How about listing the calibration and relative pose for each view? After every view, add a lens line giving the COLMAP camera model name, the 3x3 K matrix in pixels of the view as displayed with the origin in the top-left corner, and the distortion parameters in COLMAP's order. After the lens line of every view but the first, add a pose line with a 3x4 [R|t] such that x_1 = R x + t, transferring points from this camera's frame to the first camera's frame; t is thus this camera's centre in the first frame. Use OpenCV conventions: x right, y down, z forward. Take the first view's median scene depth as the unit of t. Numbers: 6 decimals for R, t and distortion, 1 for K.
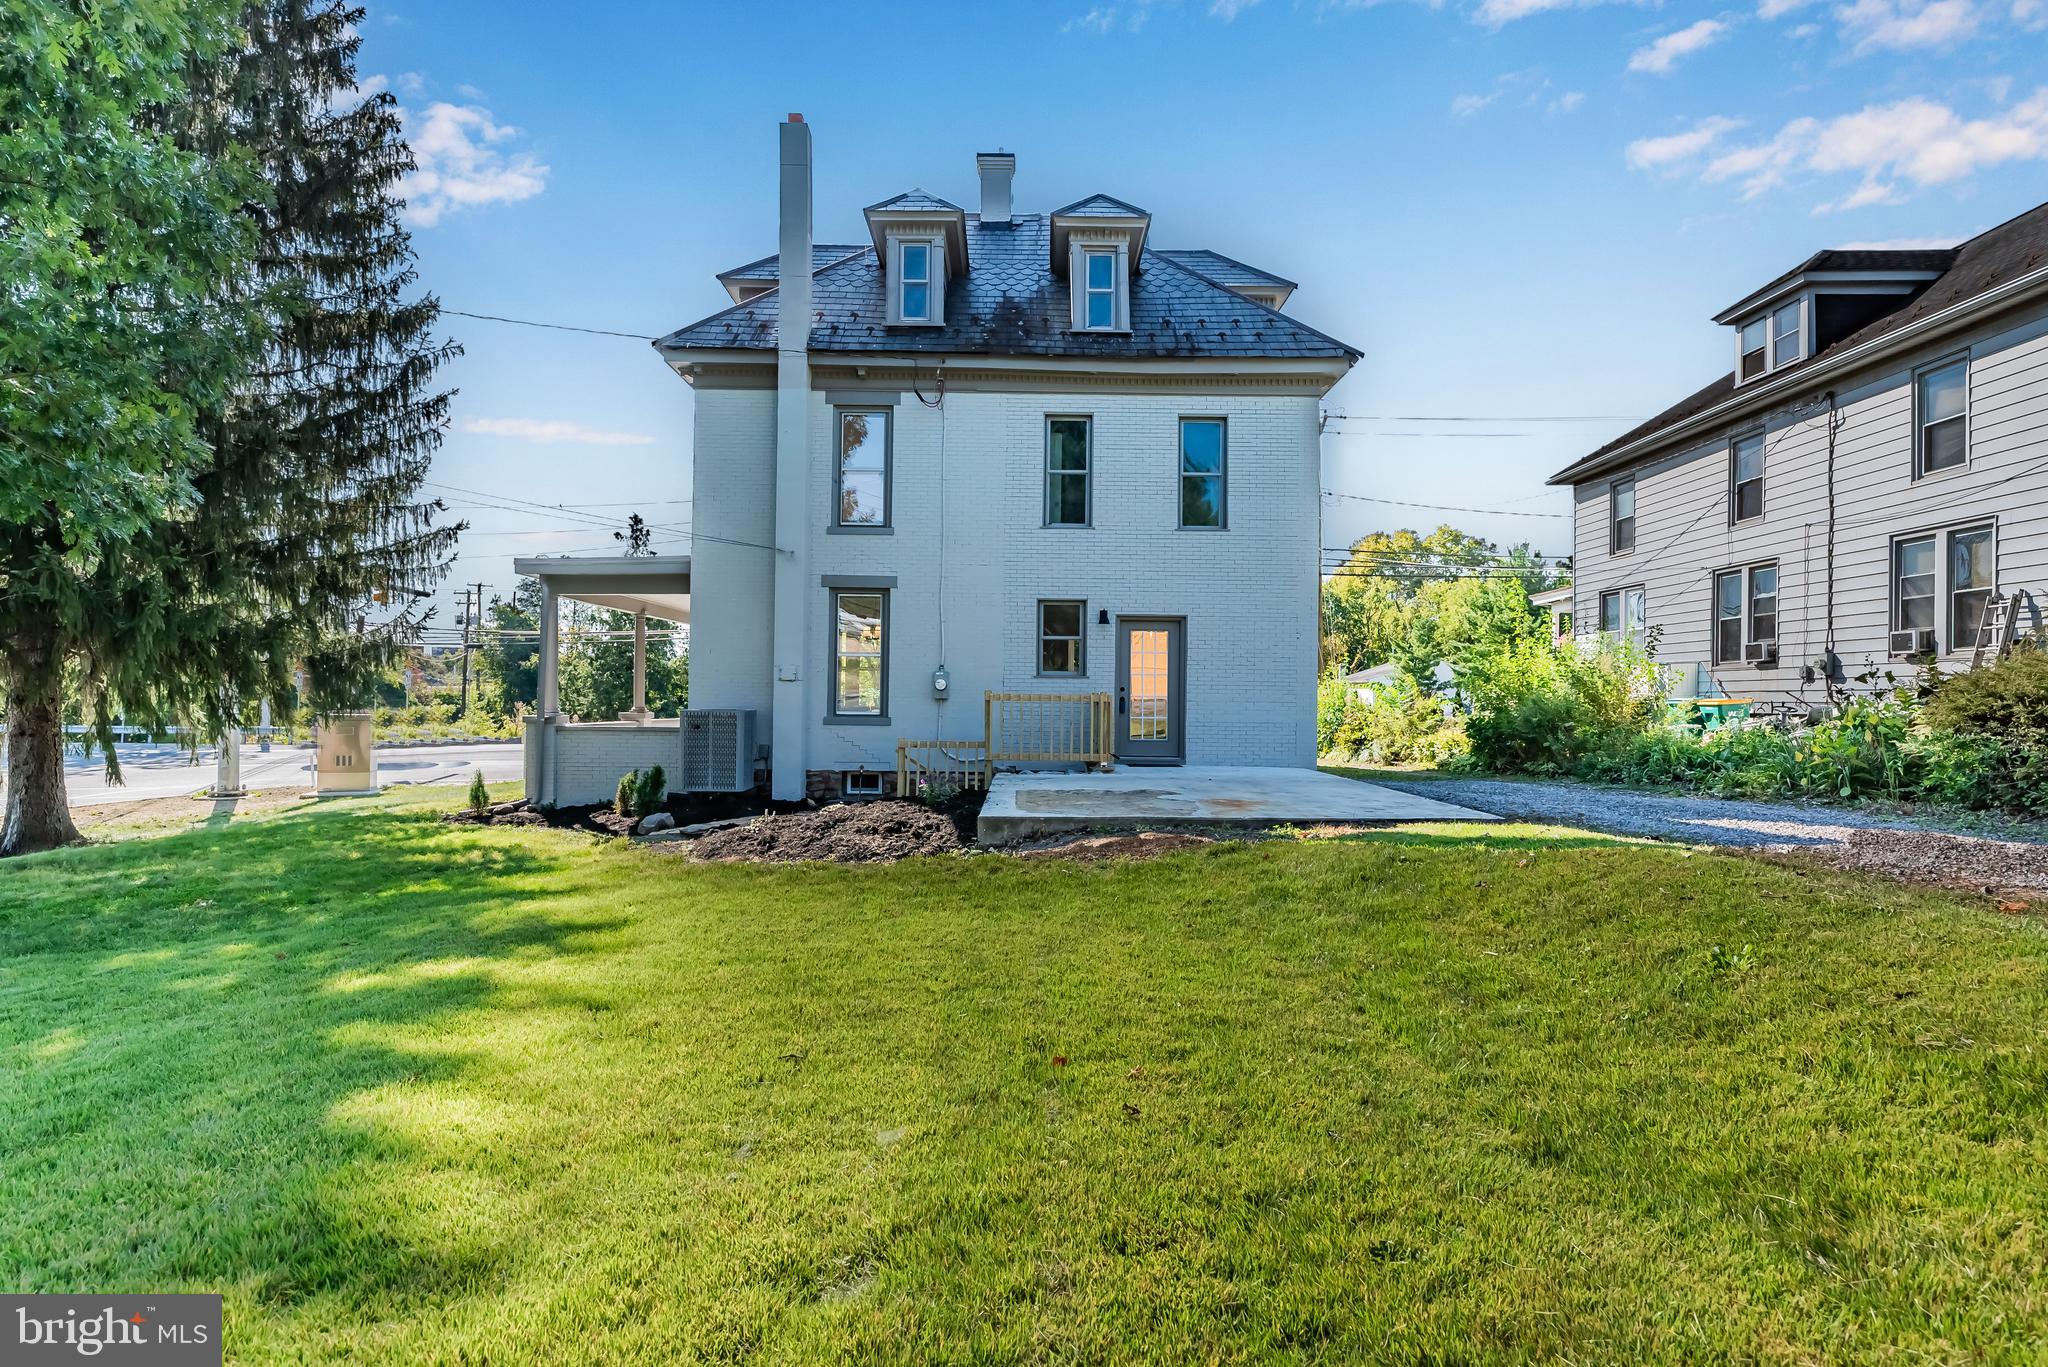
lens RADIAL K [[1037.2, 0, 1024.9], [0, 1037.2, 715.1], [0, 0, 1]] dist [0.001836, 0.000100]
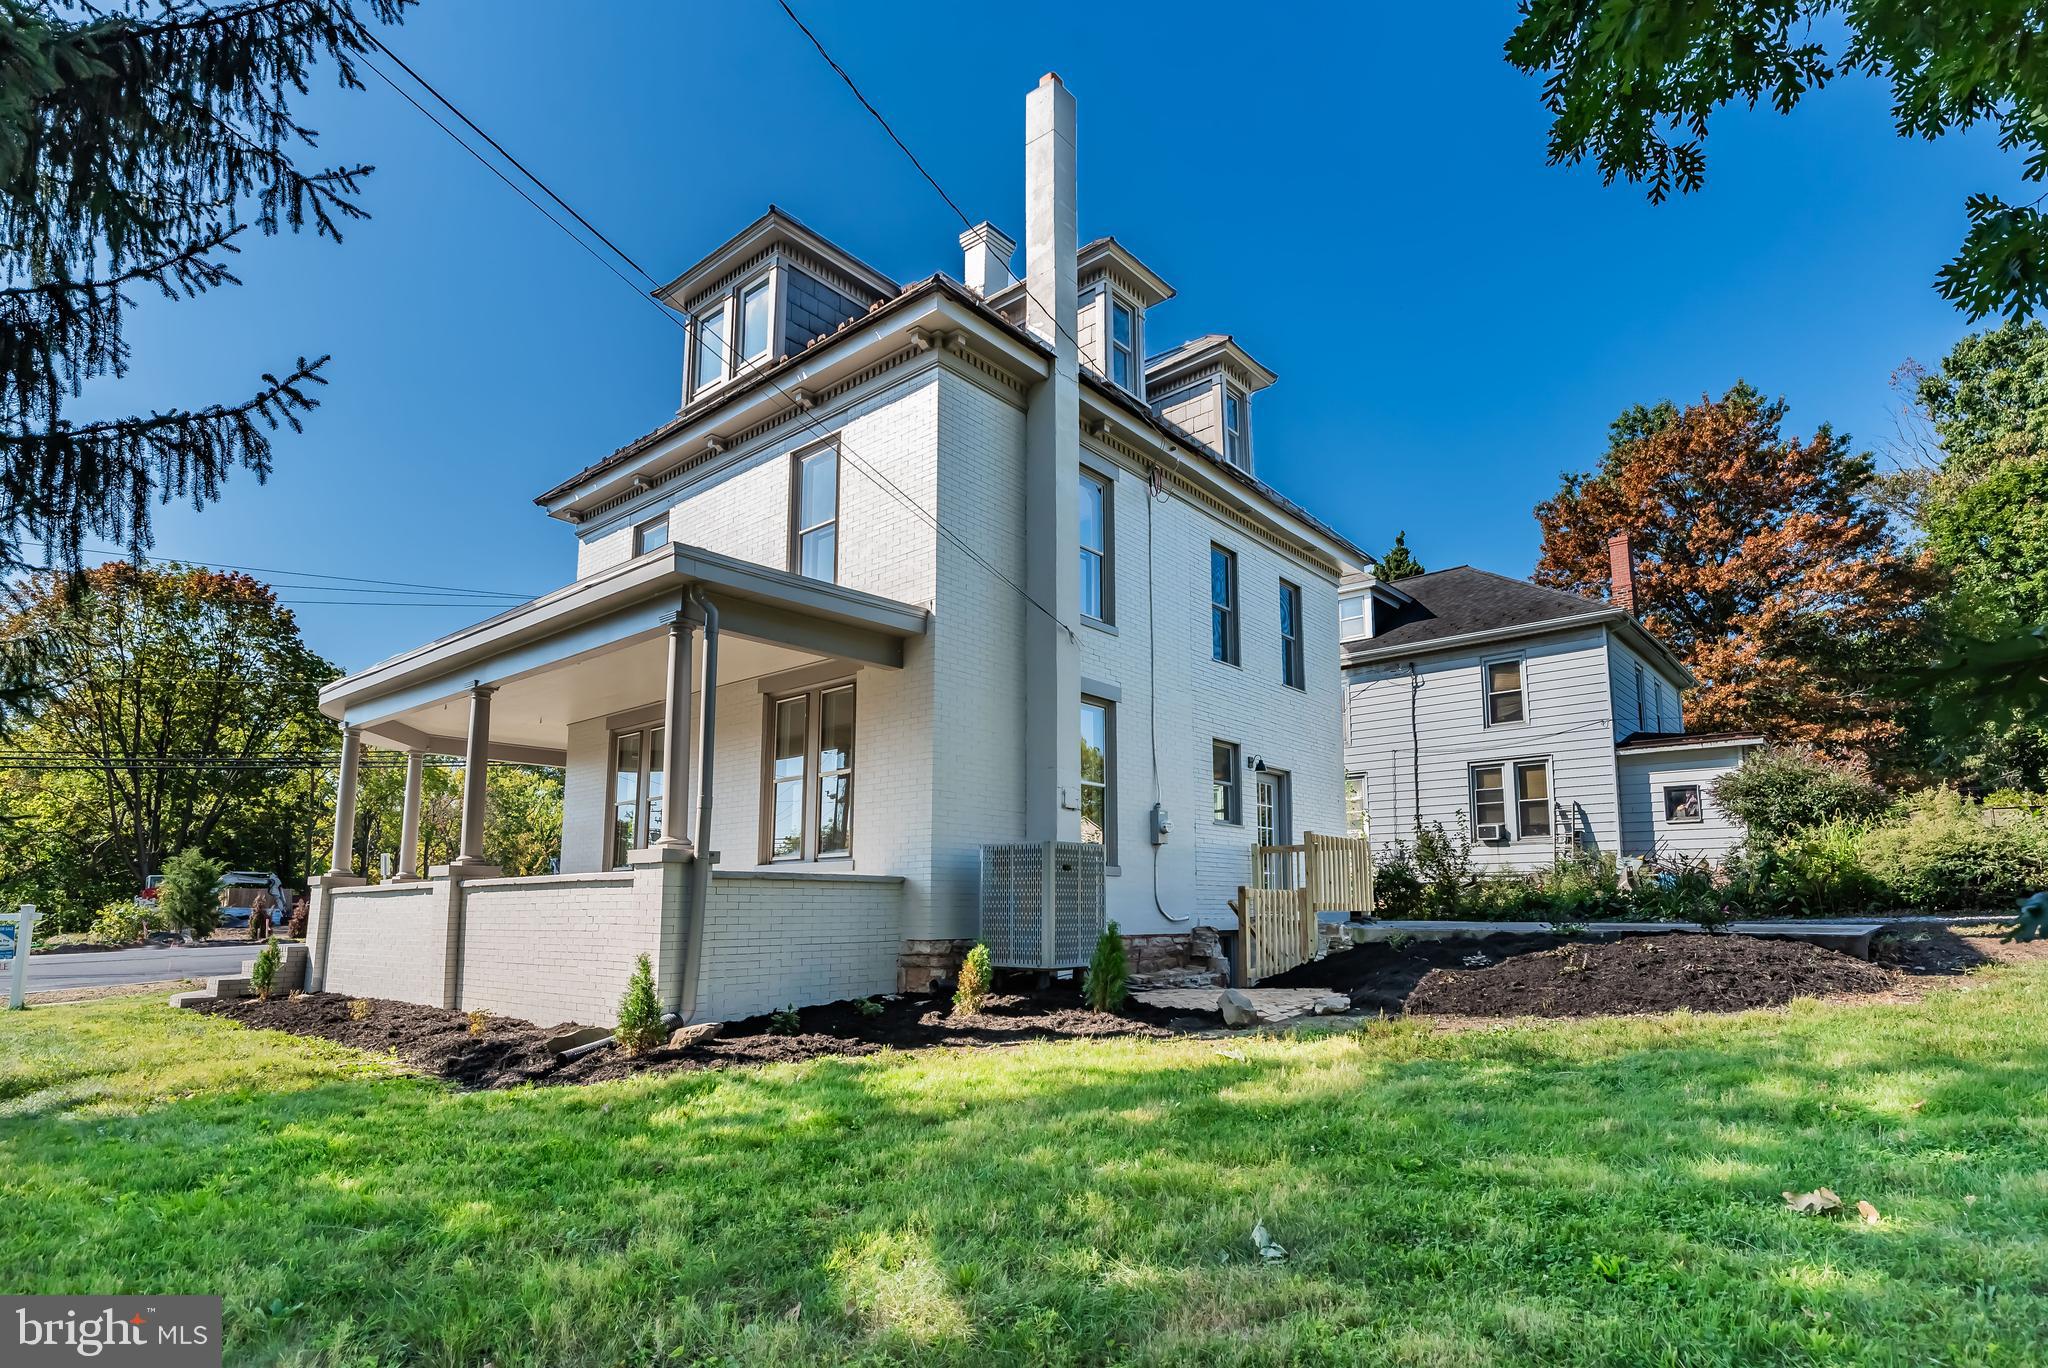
lens RADIAL K [[1037.2, 0, 1024.9], [0, 1037.2, 715.6], [0, 0, 1]] dist [0.001836, 0.000100]
pose [[0.652408, 0.131959, 0.746291, -0.768416], [0.017336, 0.981868, -0.188770, 0.036968], [-0.757670, 0.136093, 0.638291, 0.546114]]
